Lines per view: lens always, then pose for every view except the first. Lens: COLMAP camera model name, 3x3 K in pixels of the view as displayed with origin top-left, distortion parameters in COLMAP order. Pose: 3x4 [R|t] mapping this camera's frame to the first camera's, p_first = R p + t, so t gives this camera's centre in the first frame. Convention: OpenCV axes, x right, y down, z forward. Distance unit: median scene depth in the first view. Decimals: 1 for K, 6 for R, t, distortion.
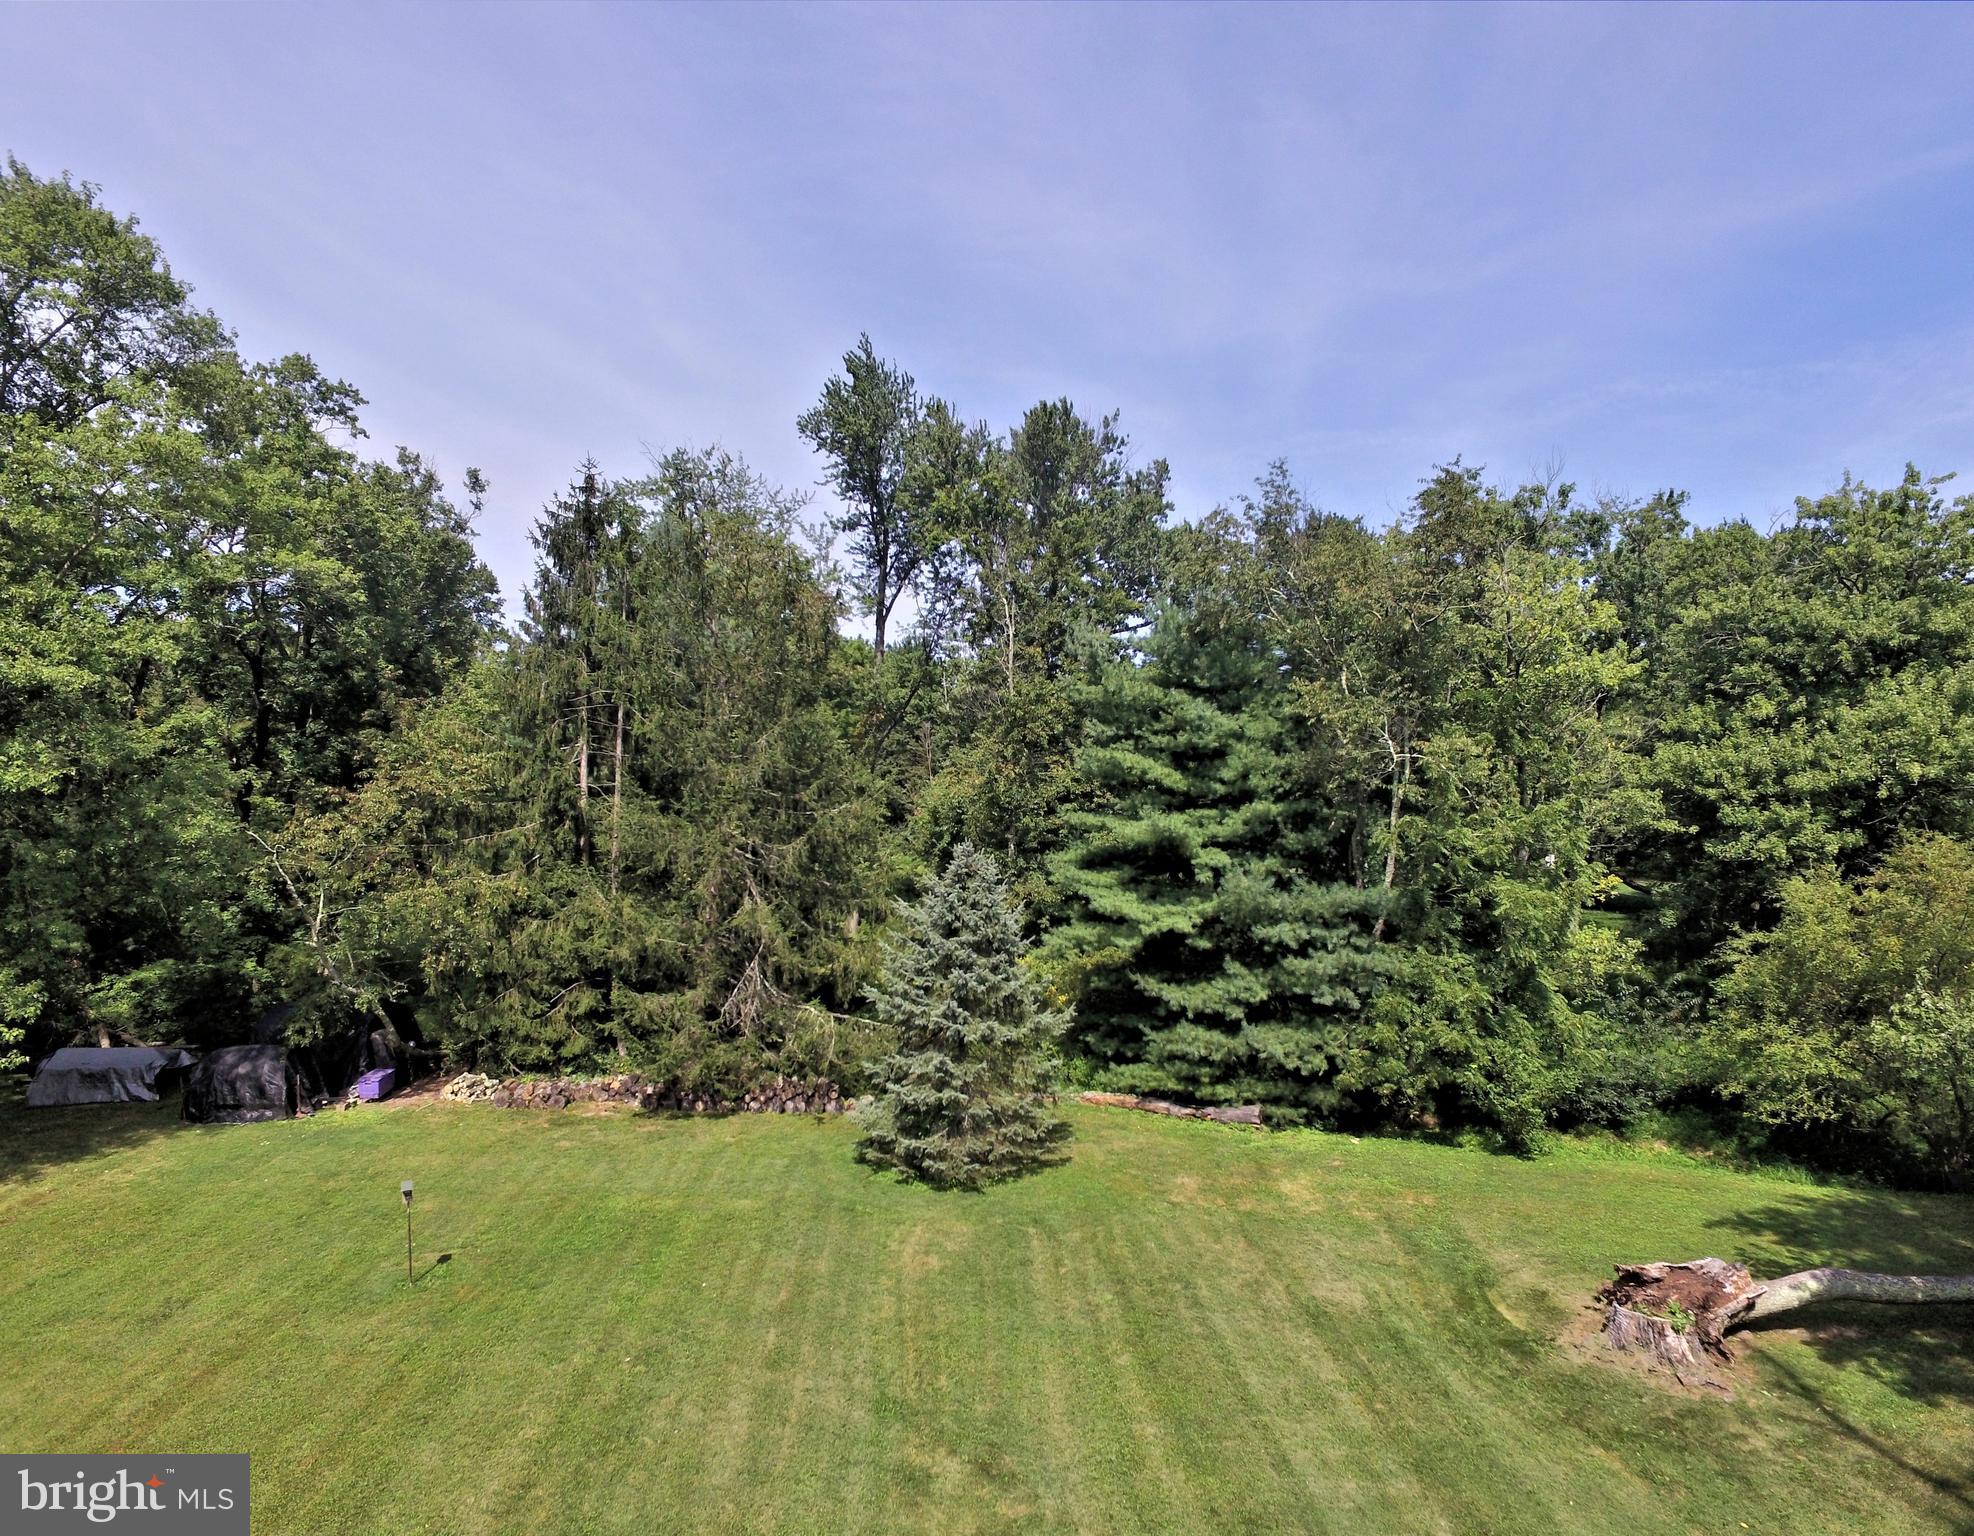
lens RADIAL K [[1170.0, 0, 977.5], [0, 1170.0, 778.2], [0, 0, 1]] dist [0.003028, -0.004088]
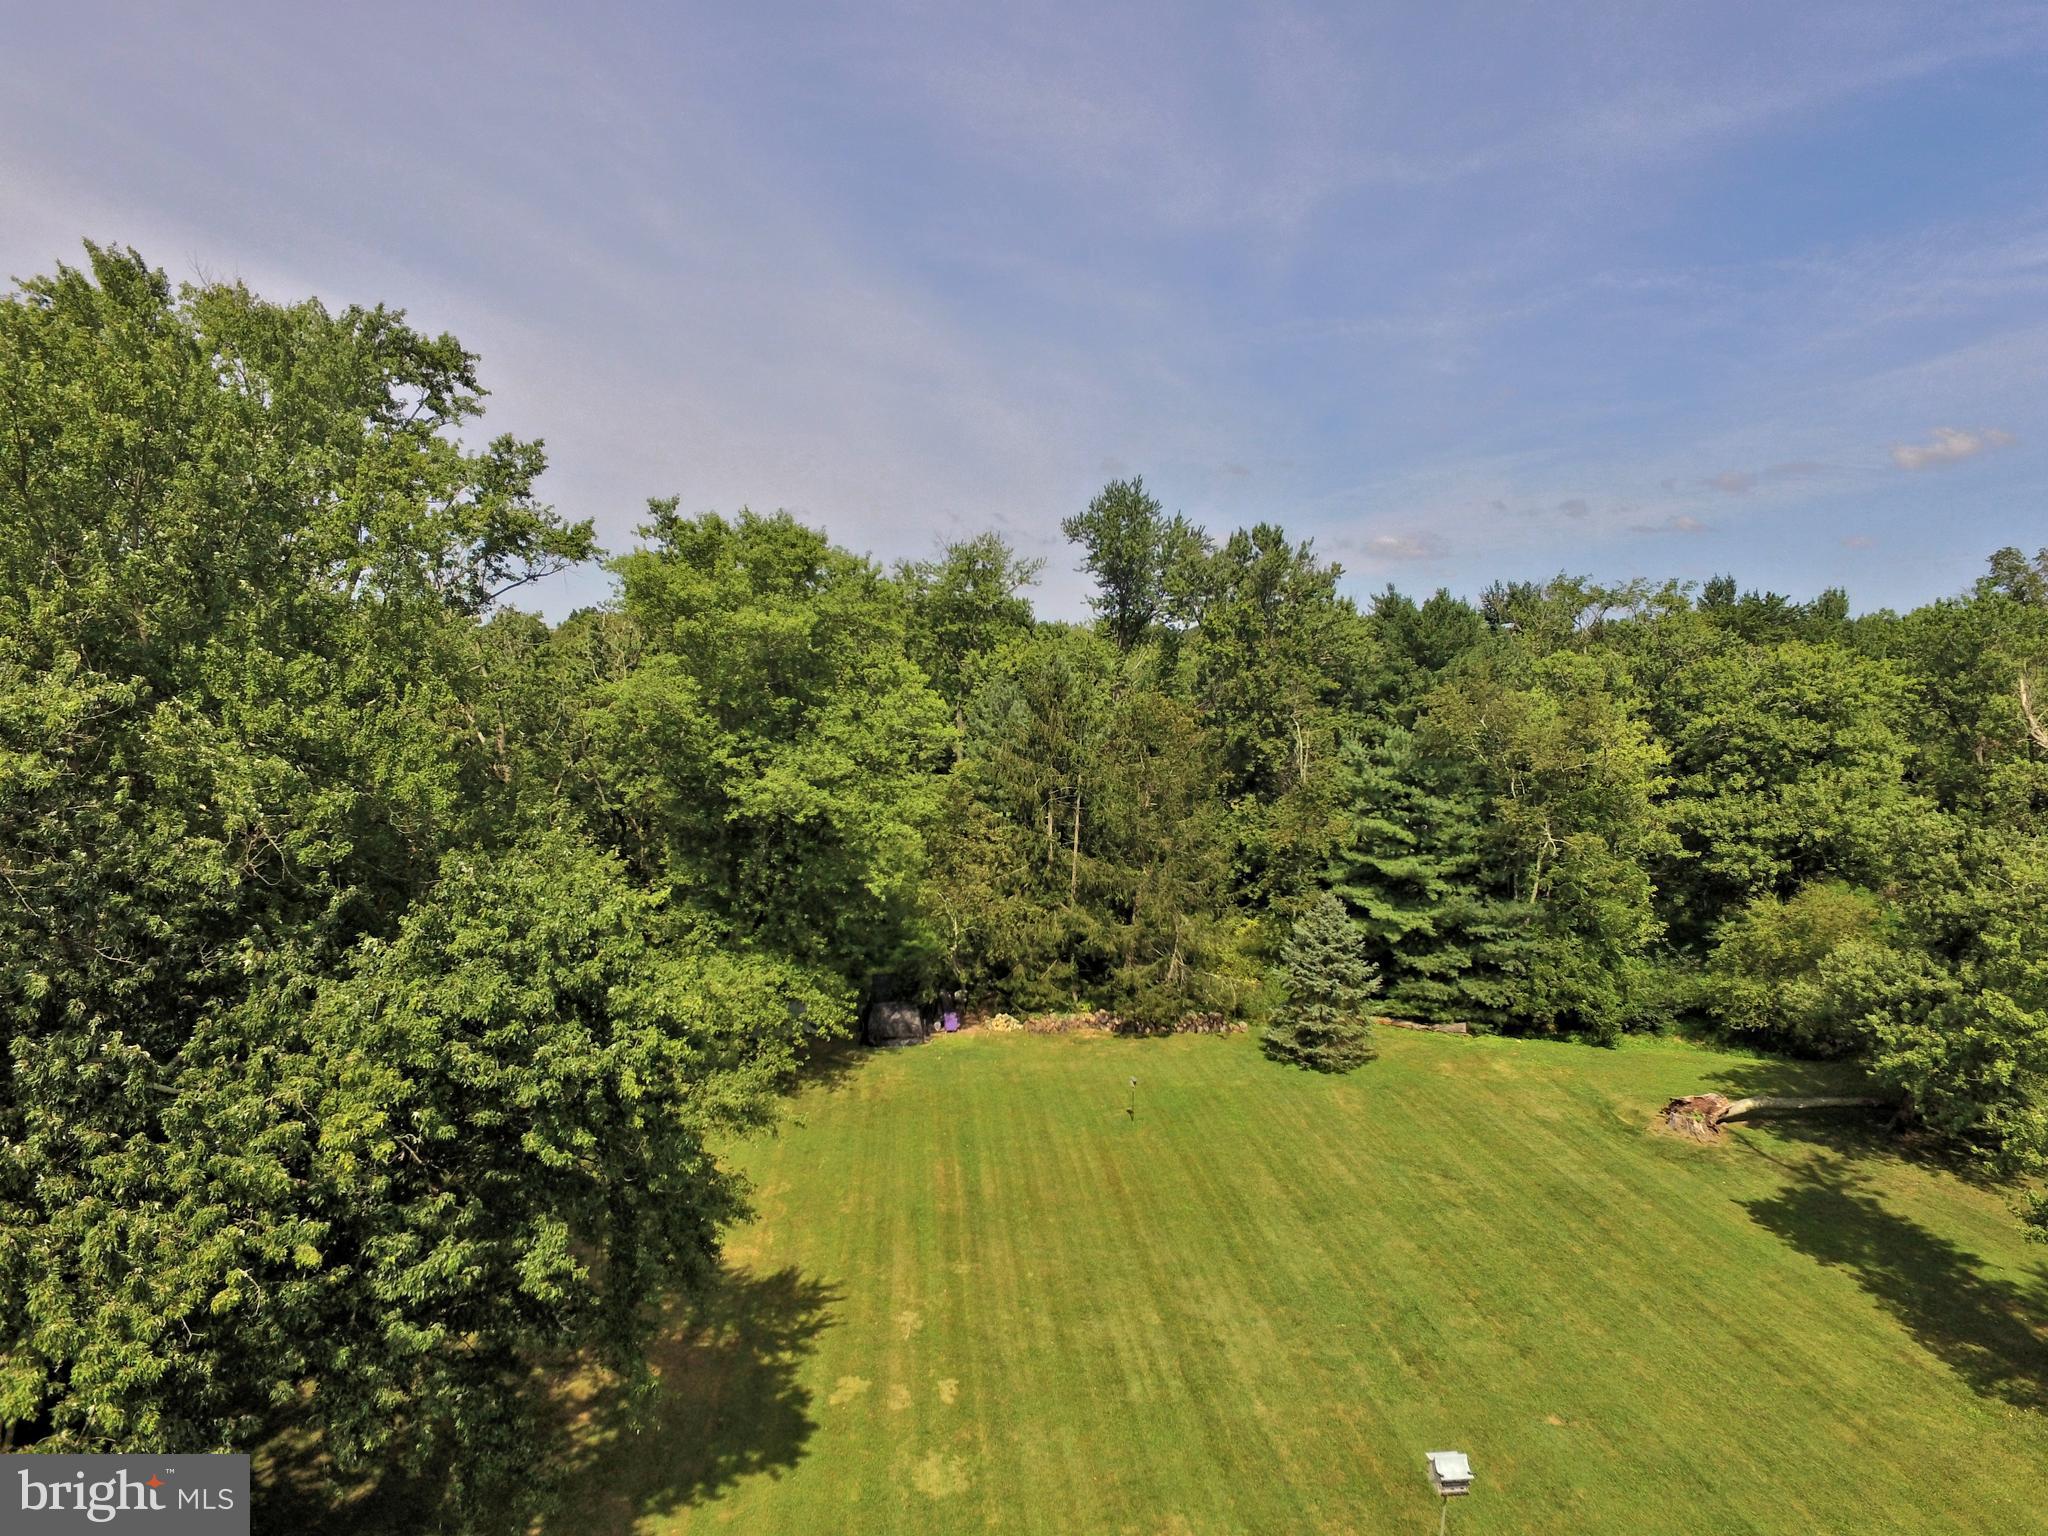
lens RADIAL K [[1196.1, 0, 1030.7], [0, 1196.1, 762.3], [0, 0, 1]] dist [-0.009774, 0.014440]
pose [[0.997844, -0.010826, 0.064735, -0.539011], [0.005103, 0.996113, 0.087932, -0.285556], [-0.065435, -0.087412, 0.994021, -0.752894]]
